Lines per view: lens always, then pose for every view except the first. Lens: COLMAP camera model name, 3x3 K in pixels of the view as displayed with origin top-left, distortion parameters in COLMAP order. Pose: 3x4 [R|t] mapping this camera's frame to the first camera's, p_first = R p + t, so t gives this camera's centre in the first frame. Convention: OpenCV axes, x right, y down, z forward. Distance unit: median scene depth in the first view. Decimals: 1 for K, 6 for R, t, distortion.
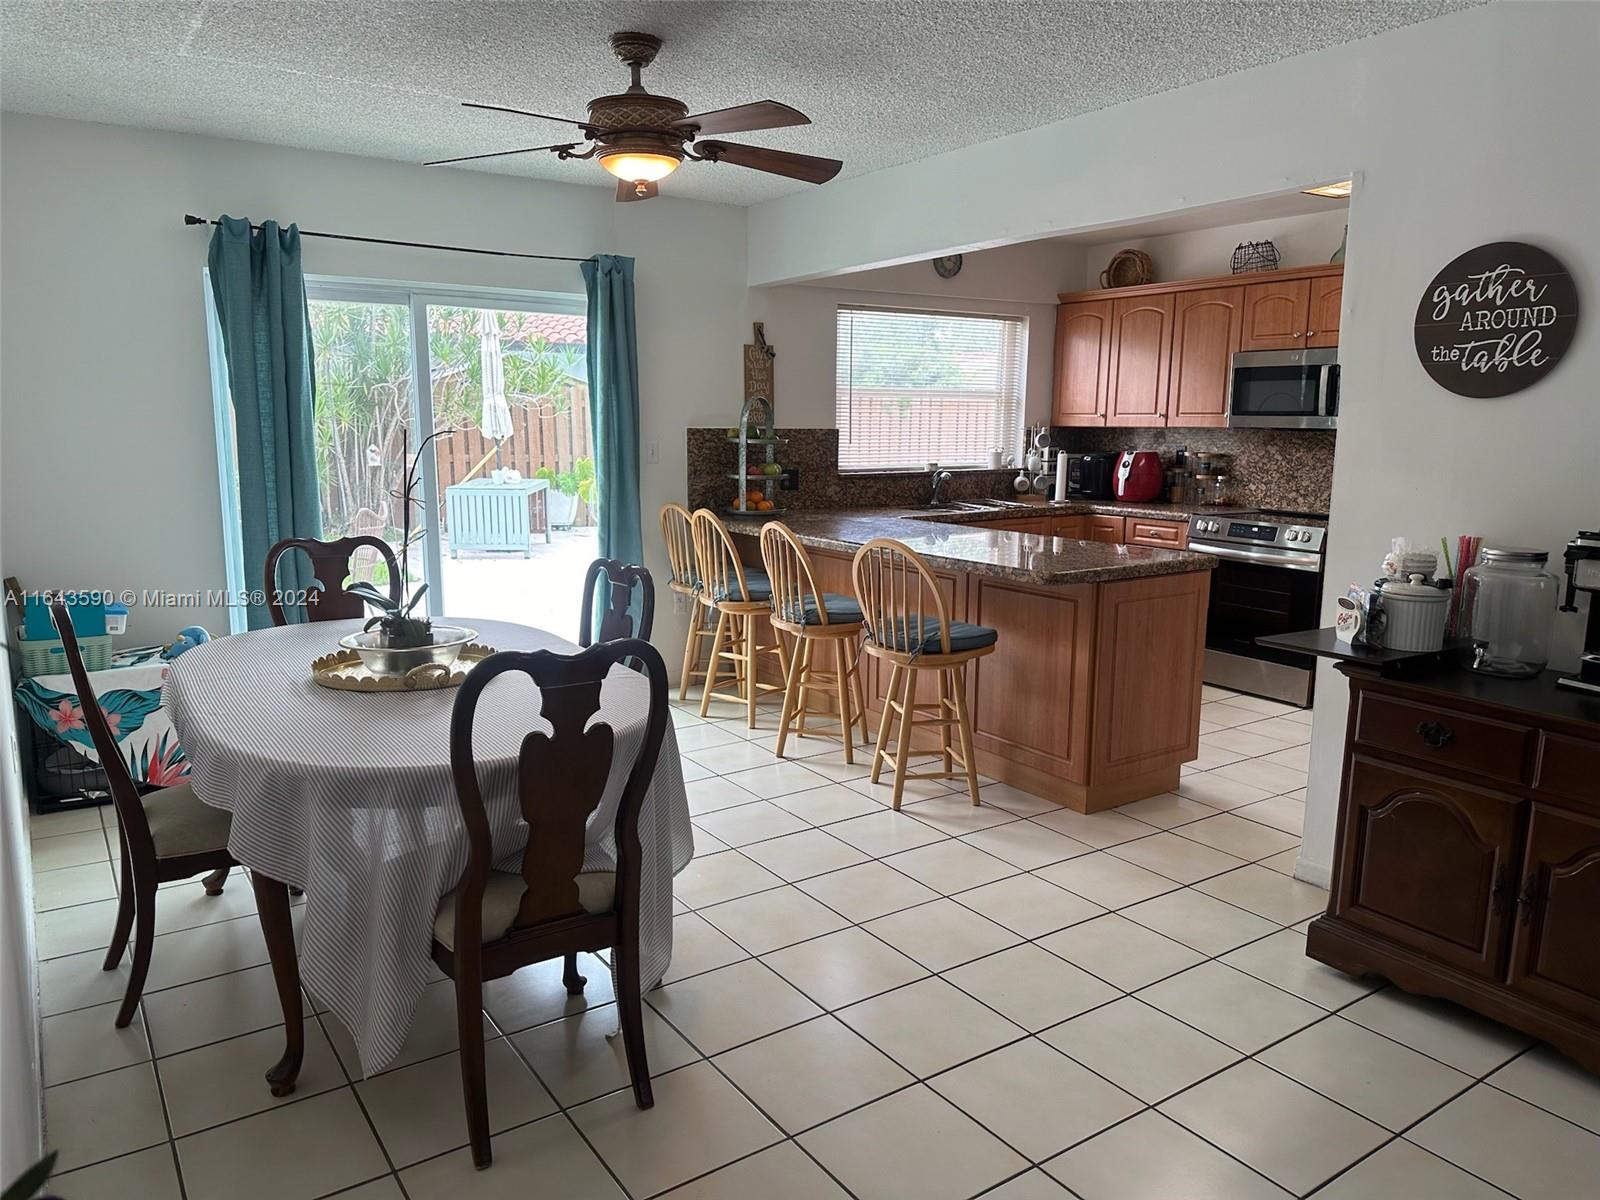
lens RADIAL K [[1124.5, 0, 802.9], [0, 1124.5, 611.1], [0, 0, 1]] dist [0.061046, -0.089595]
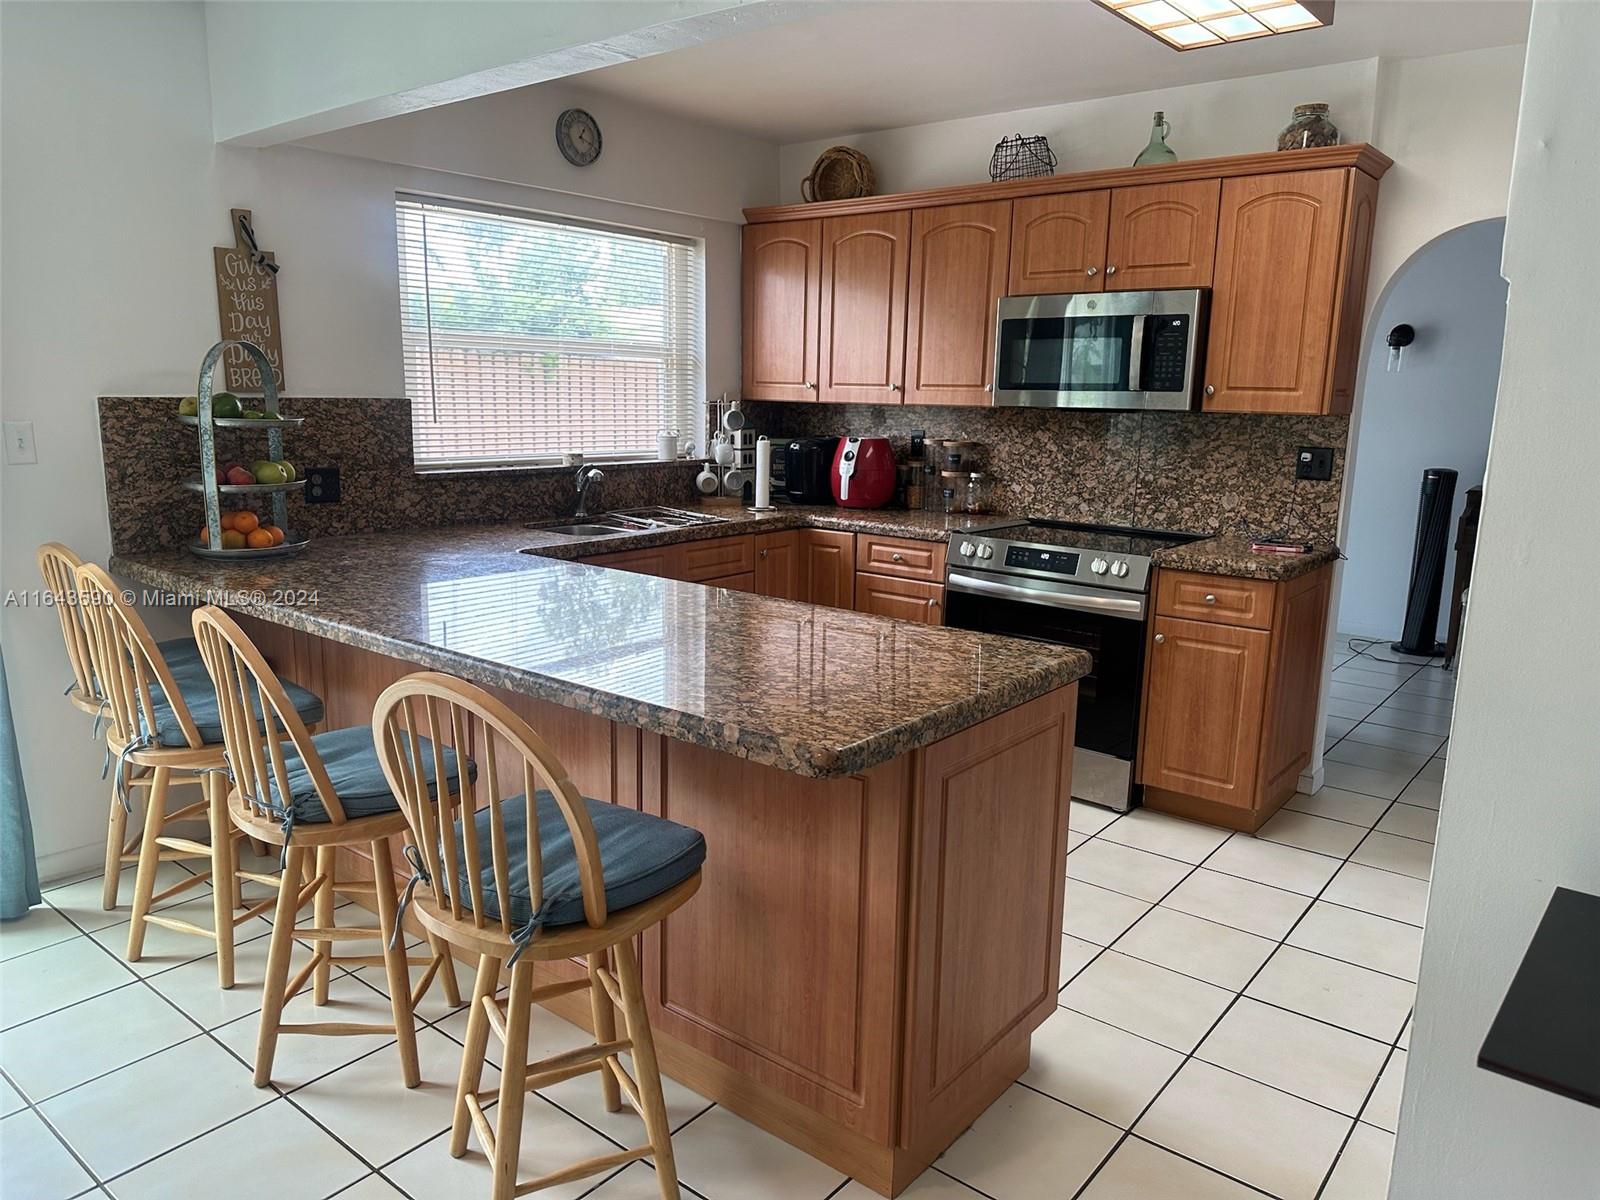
lens RADIAL K [[1124.5, 0, 791.1], [0, 1124.5, 622.8], [0, 0, 1]] dist [0.061046, -0.089595]
pose [[0.958936, -0.046178, 0.279838, 0.058572], [0.035359, 0.998424, 0.043591, -0.068923], [-0.281410, -0.031906, 0.959057, 0.396725]]
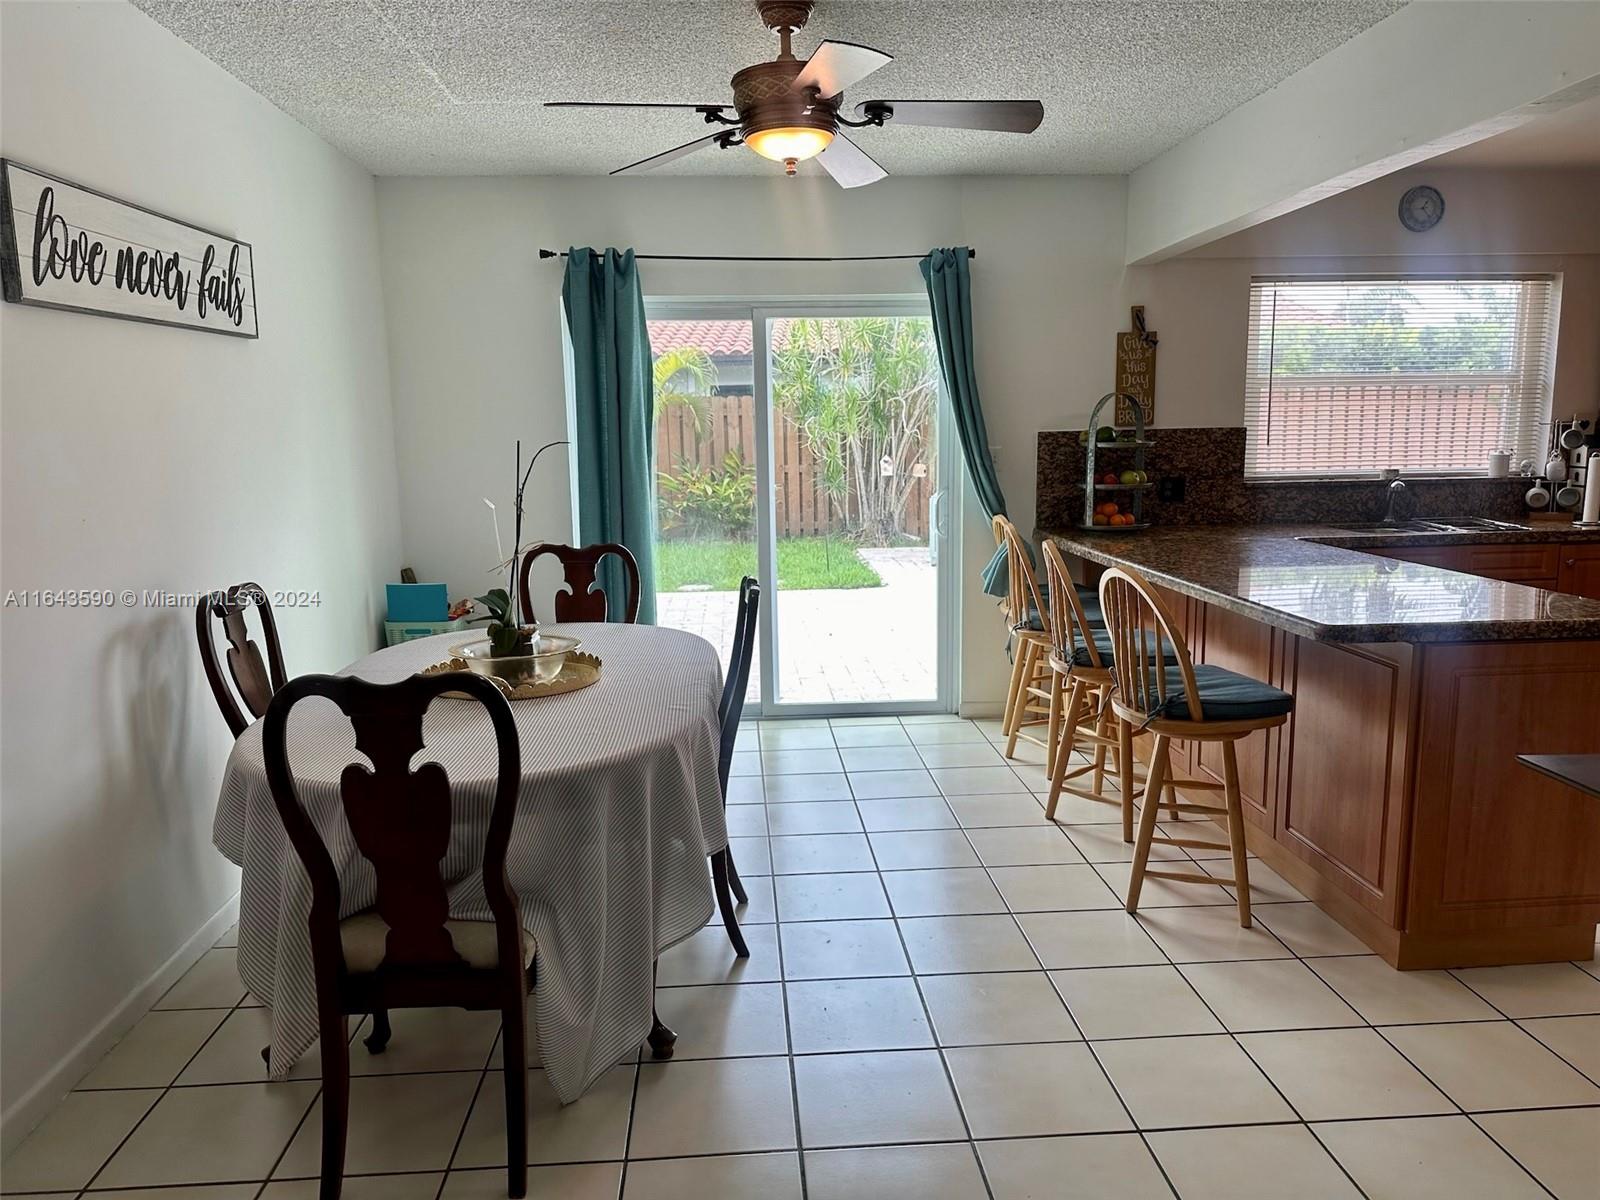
lens RADIAL K [[1124.5, 0, 786.6], [0, 1124.5, 609.1], [0, 0, 1]] dist [0.061046, -0.089595]
pose [[0.856187, 0.061720, -0.512966, 0.198402], [-0.065726, 0.997784, 0.010351, -0.019407], [0.512468, 0.024853, 0.858347, 0.139680]]
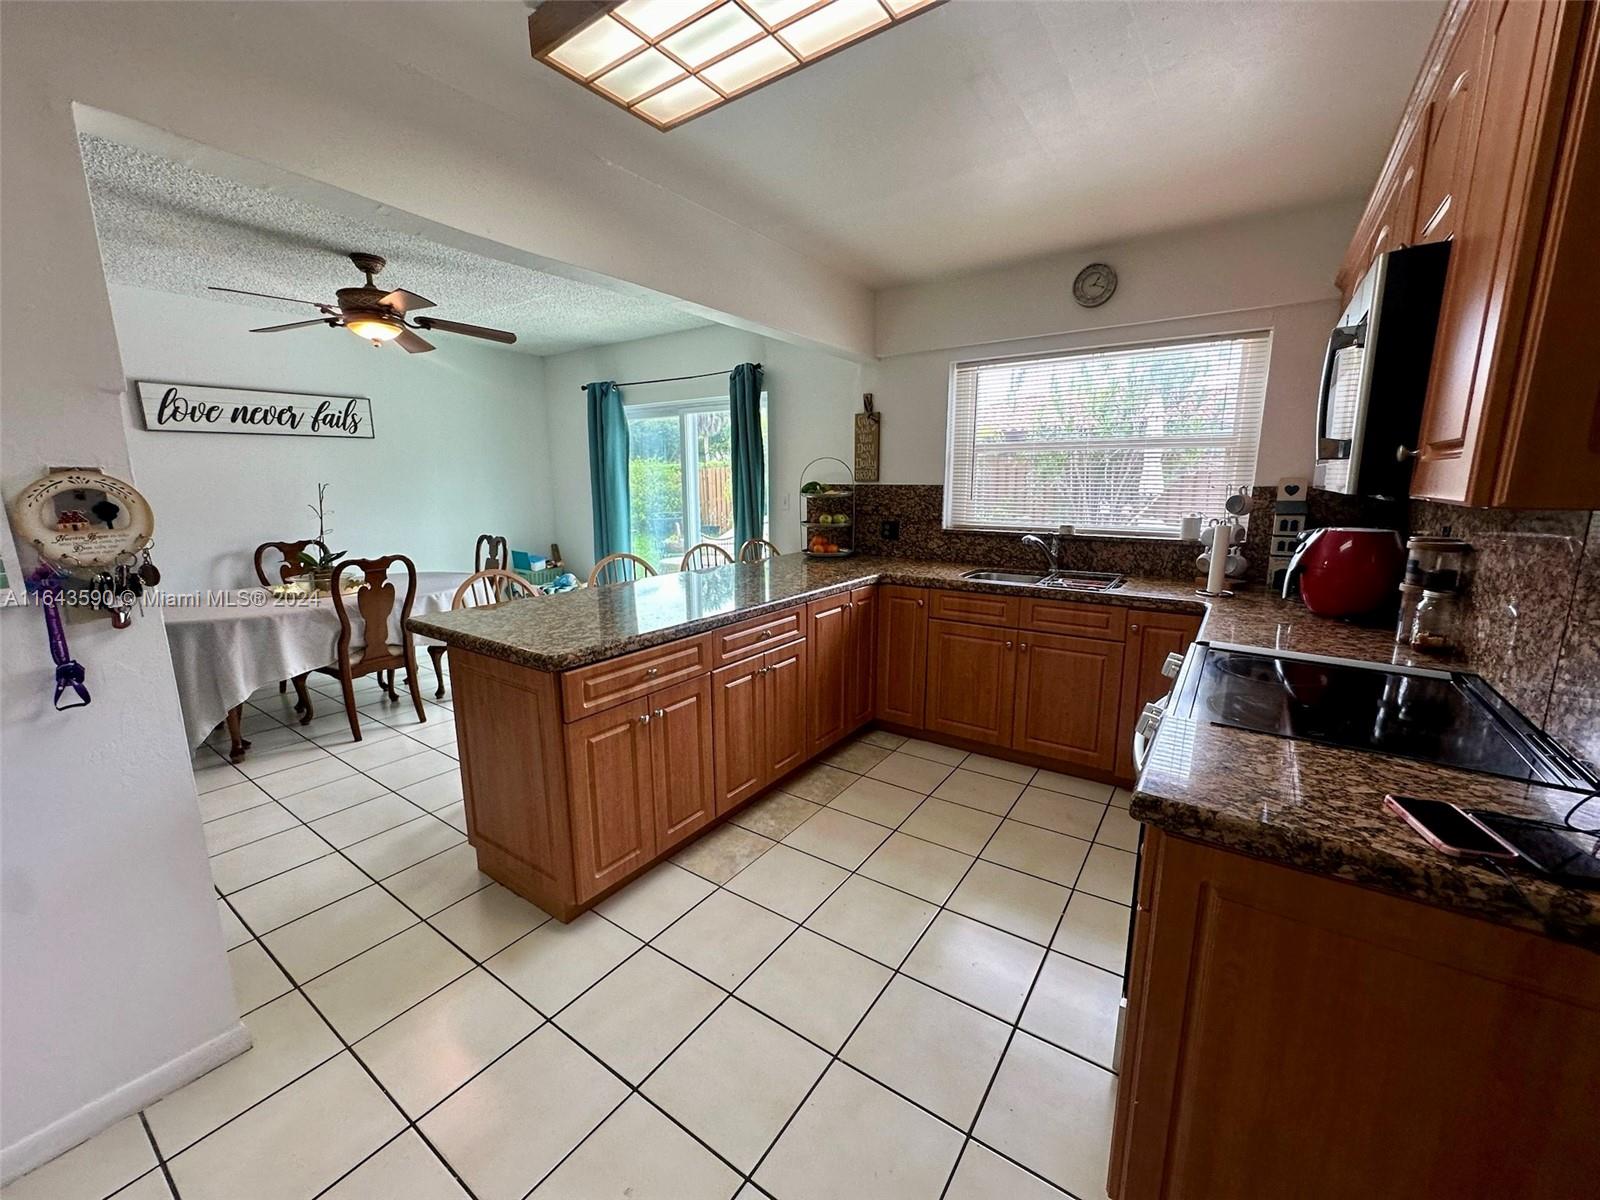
lens RADIAL K [[641.5, 0, 786.2], [0, 641.5, 592.6], [0, 0, 1]] dist [-0.003161, 0.000195]
pose [[0.340047, 0.156873, -0.927232, 0.608574], [-0.155489, 0.981796, 0.109082, -0.120524], [0.927465, 0.107081, 0.358249, 0.748255]]
